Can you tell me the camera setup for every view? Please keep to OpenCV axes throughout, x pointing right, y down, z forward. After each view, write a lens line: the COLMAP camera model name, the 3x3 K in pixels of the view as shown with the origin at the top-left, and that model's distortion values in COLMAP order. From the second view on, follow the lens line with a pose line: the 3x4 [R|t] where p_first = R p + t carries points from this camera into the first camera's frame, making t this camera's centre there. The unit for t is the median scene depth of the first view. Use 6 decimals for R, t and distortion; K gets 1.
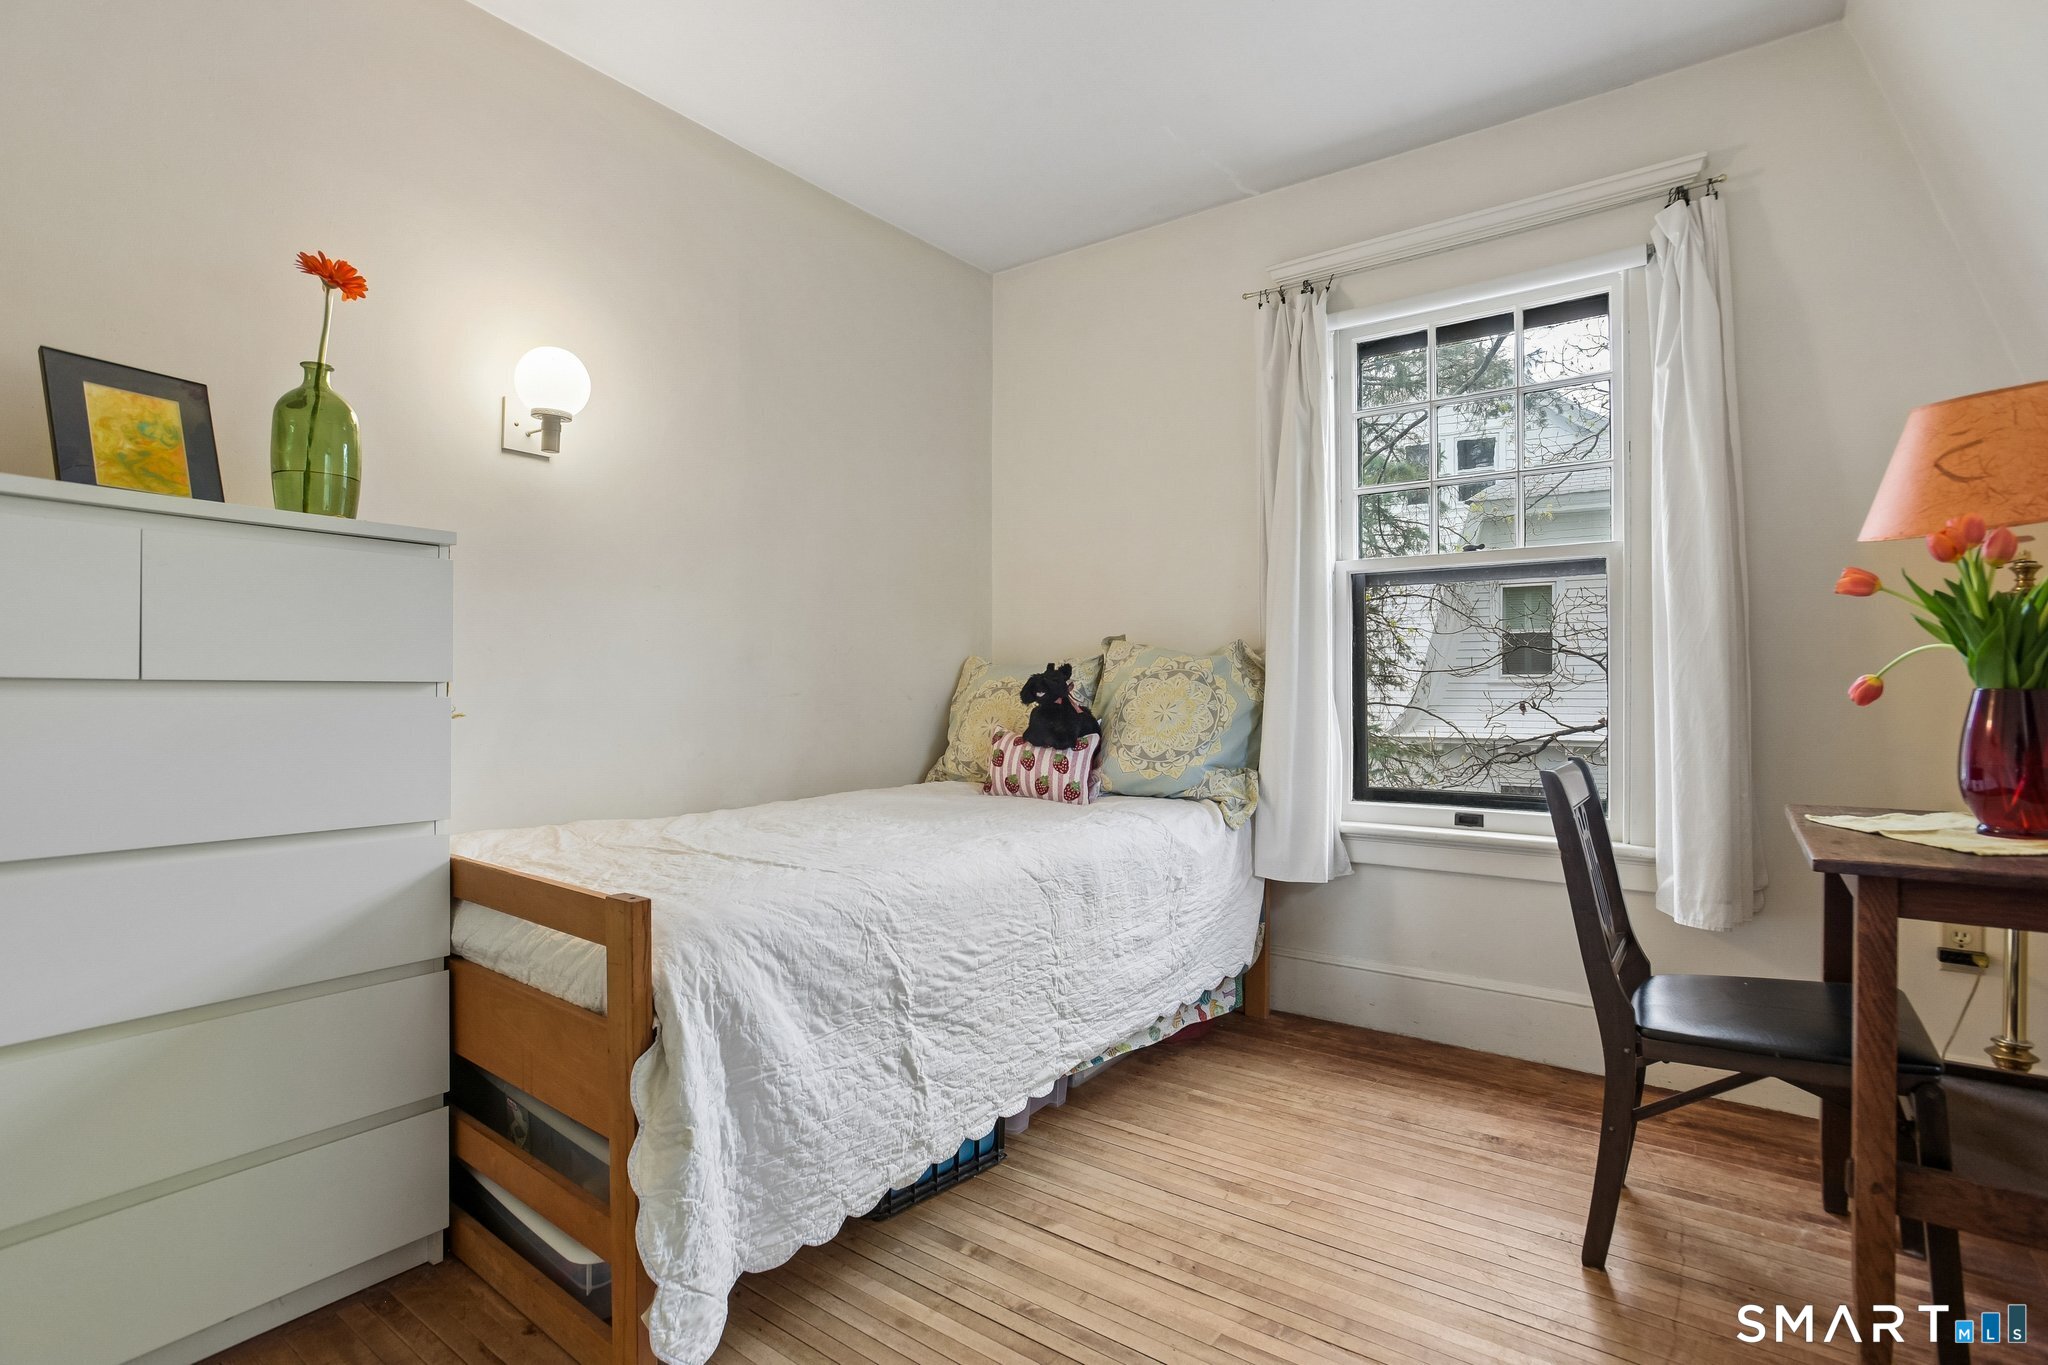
lens RADIAL K [[991.5, 0, 1024.0], [0, 991.5, 682.5], [0, 0, 1]] dist [-0.060858, 0.040487]
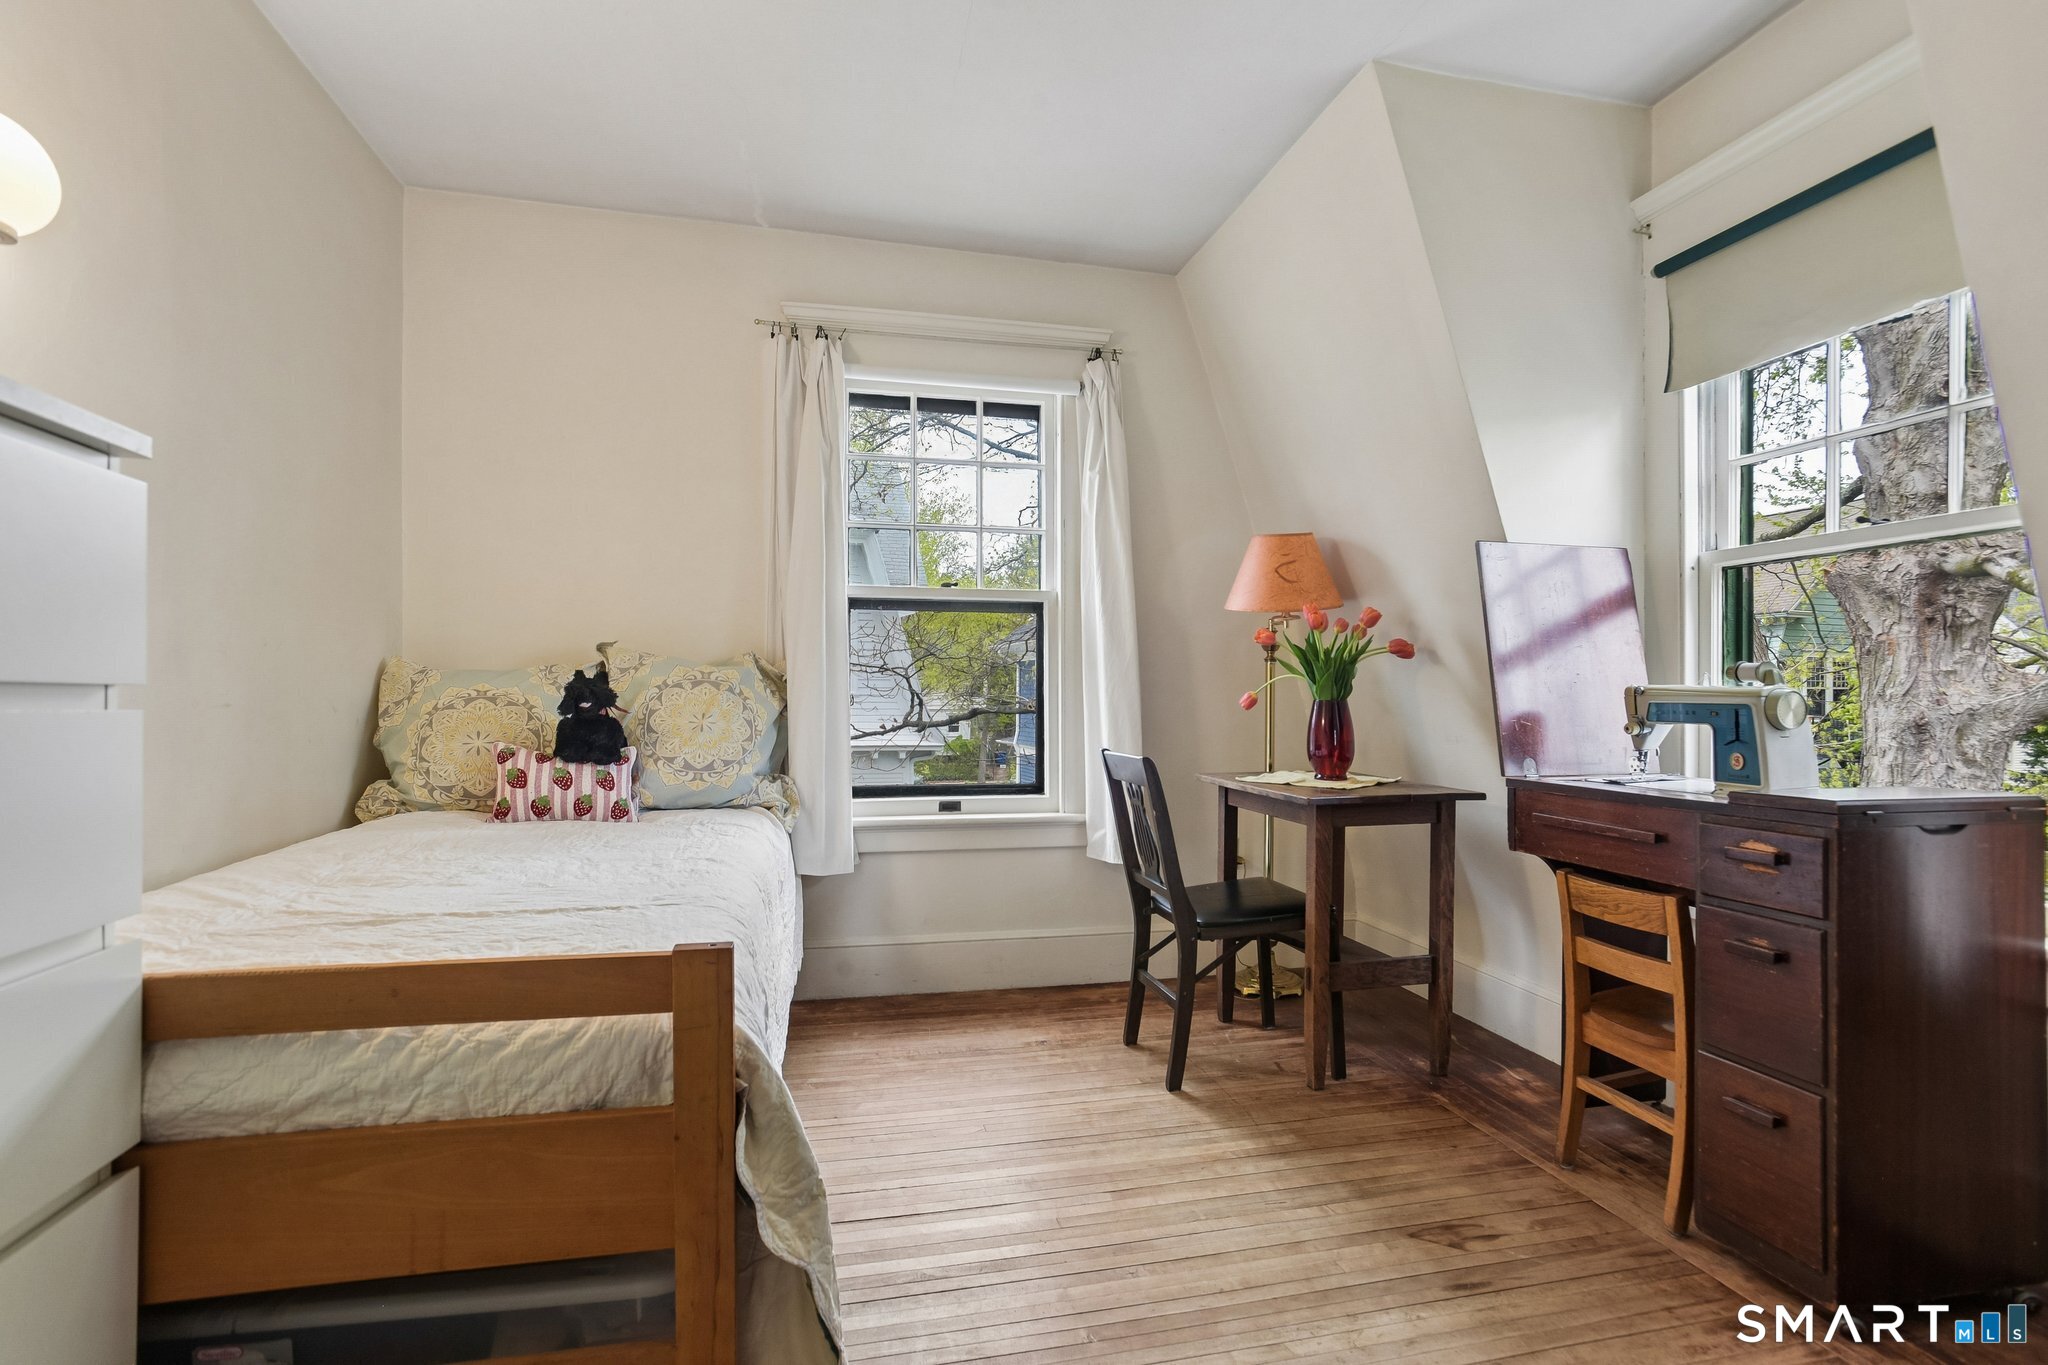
lens RADIAL K [[985.6, 0, 1037.8], [0, 985.6, 689.8], [0, 0, 1]] dist [-0.053643, 0.028577]
pose [[0.645166, 0.010103, 0.763976, -0.396558], [-0.007088, 0.999949, -0.007238, 0.002108], [-0.764009, -0.000746, 0.645205, 0.113436]]
